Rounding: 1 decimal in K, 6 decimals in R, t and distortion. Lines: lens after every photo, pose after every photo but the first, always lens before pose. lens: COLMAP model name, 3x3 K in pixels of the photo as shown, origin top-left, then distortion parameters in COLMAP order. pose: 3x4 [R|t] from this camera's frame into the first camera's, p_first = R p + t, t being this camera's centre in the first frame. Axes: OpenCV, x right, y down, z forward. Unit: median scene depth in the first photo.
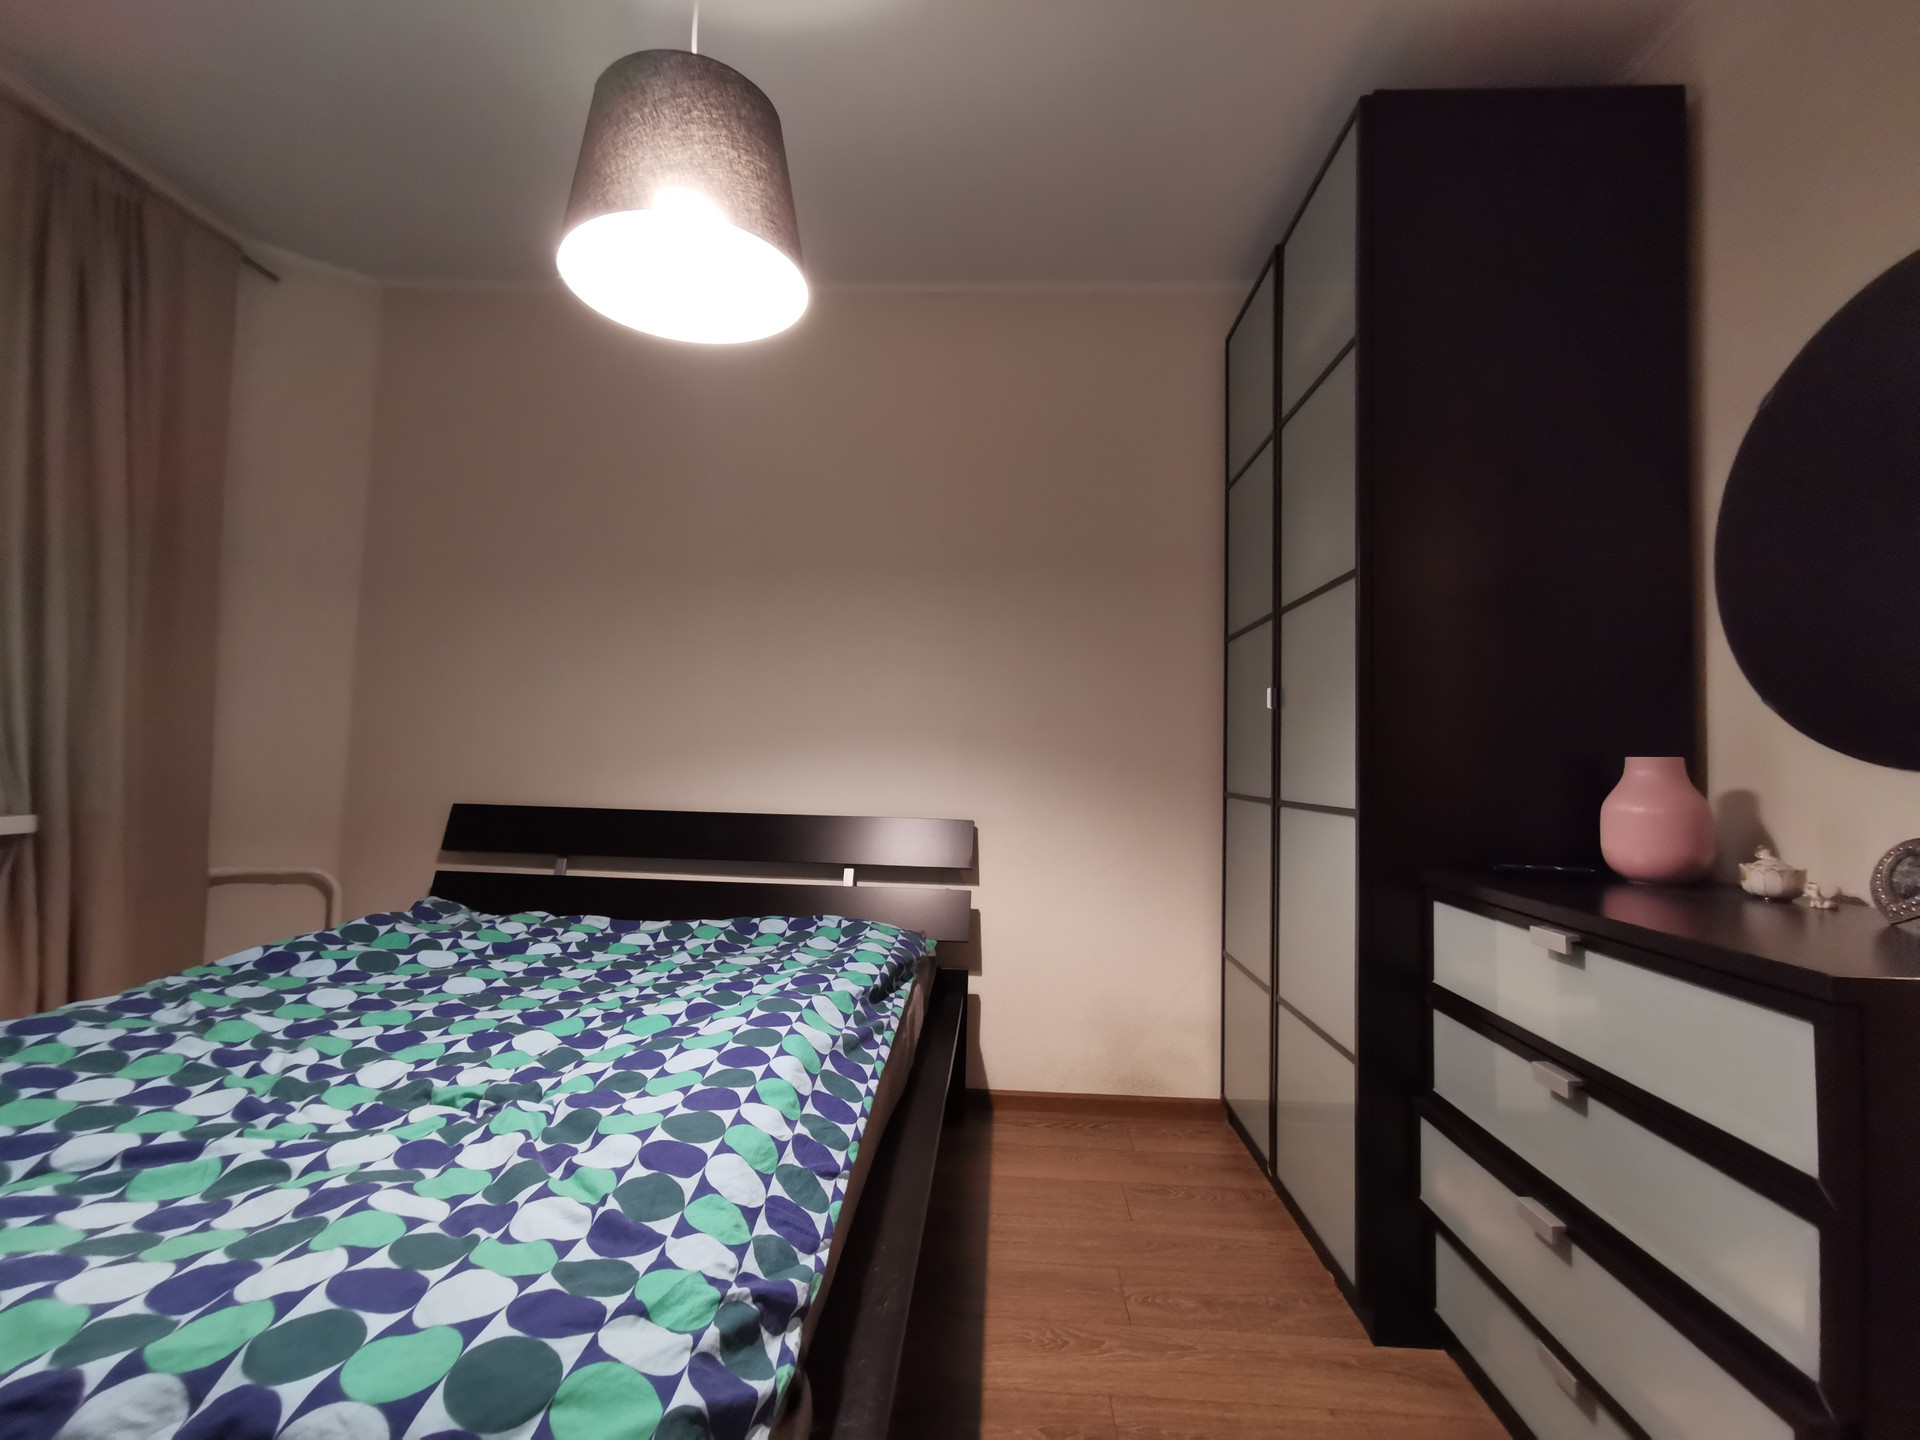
lens RADIAL K [[881.4, 0, 953.4], [0, 881.4, 714.1], [0, 0, 1]] dist [-0.005474, 0.005769]
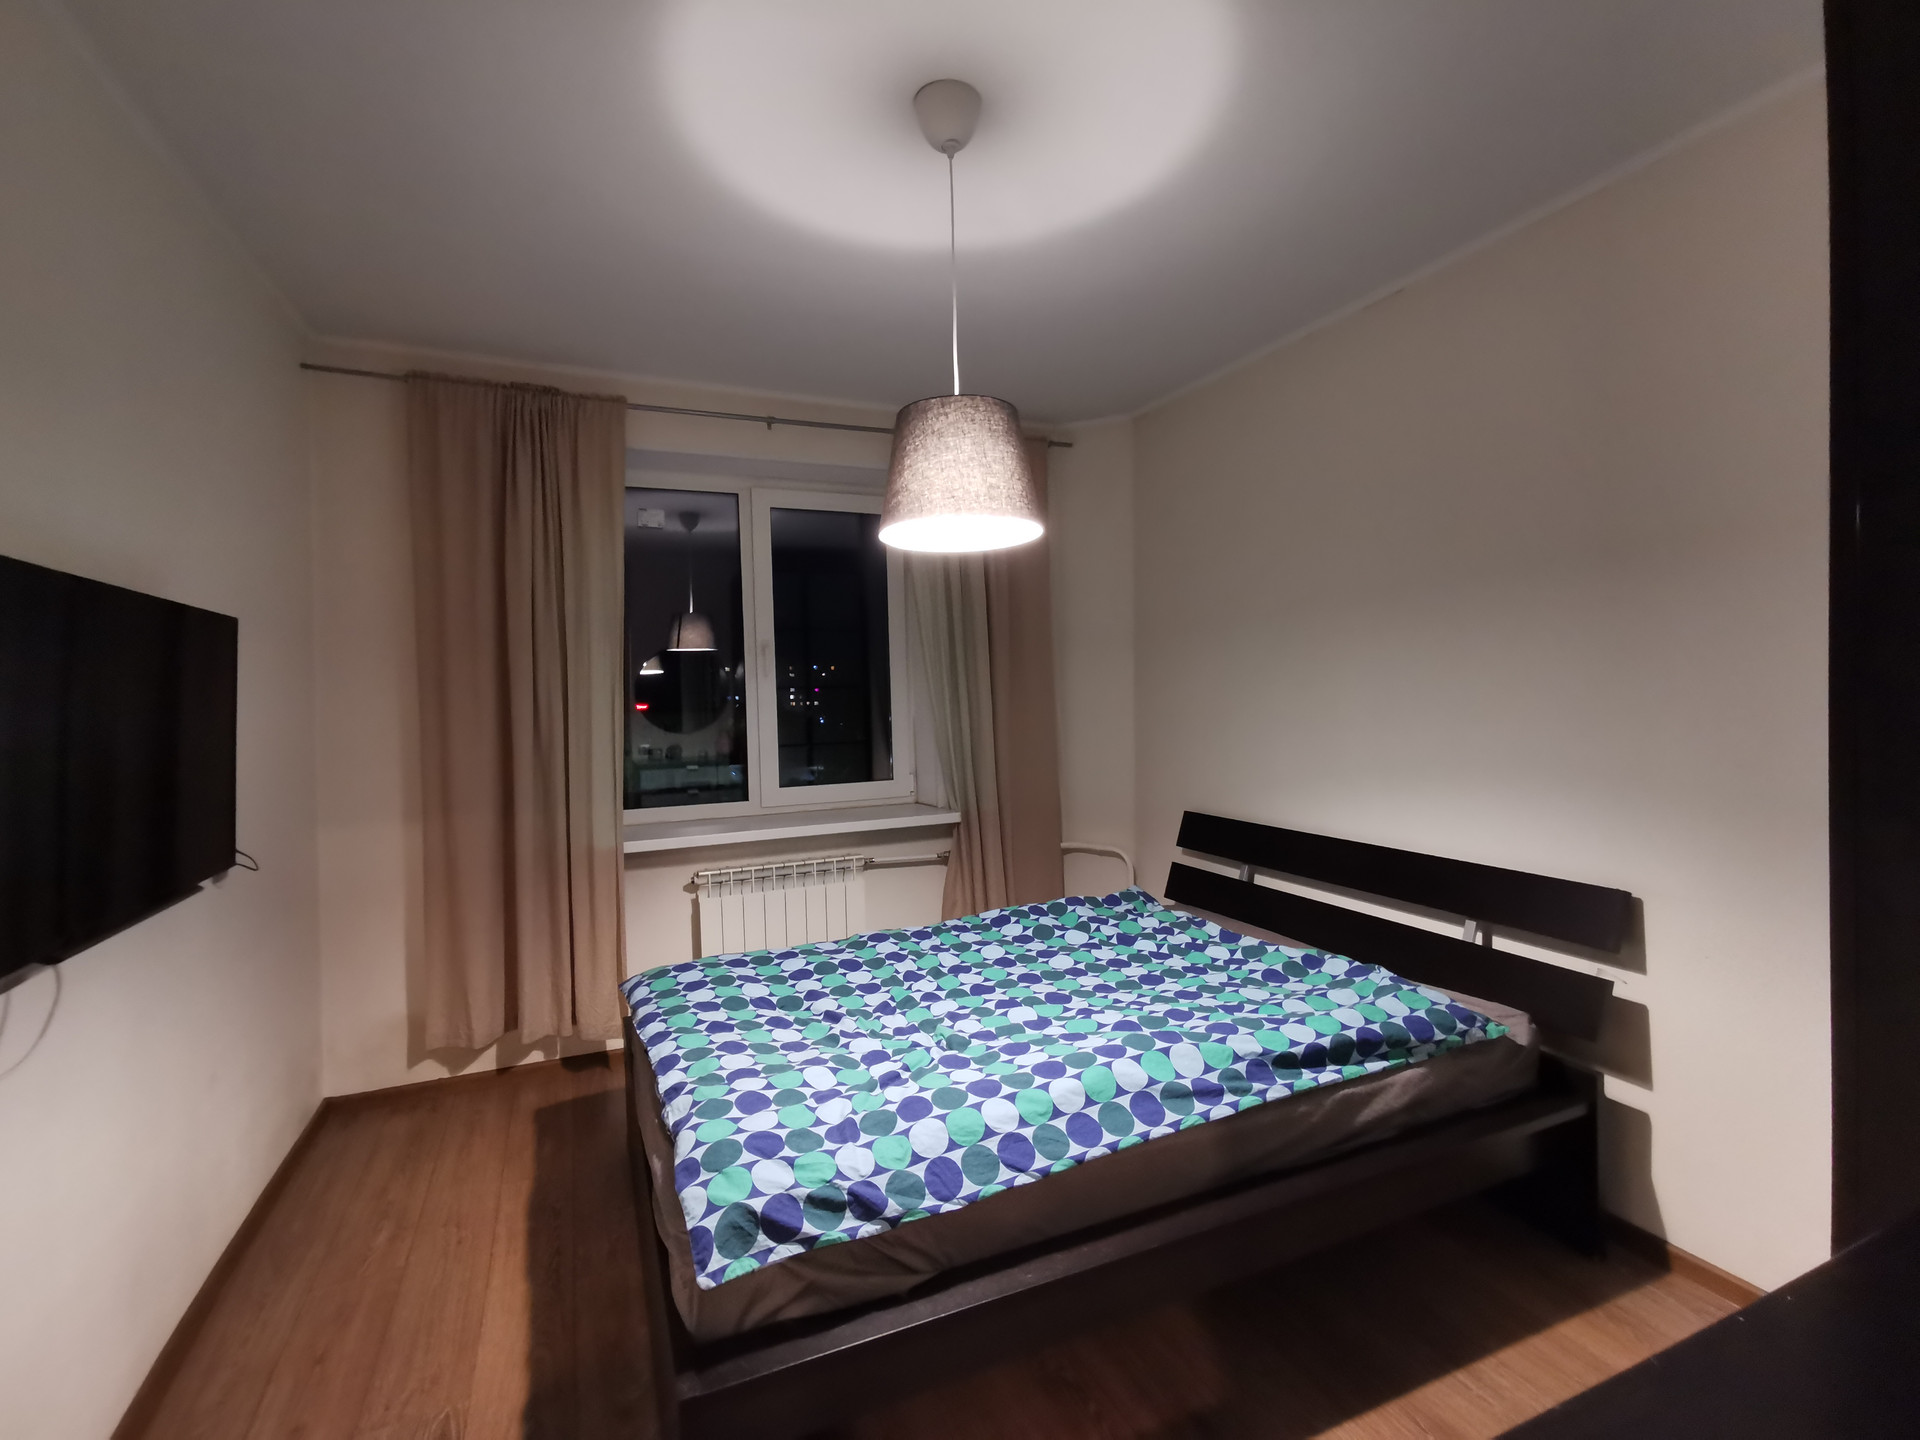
lens RADIAL K [[881.4, 0, 959.7], [0, 881.4, 714.8], [0, 0, 1]] dist [-0.005474, 0.005769]
pose [[0.452235, -0.013674, -0.891794, 0.939166], [0.083341, 0.996156, 0.026989, -0.216249], [0.887997, -0.086529, 0.451636, 0.291003]]
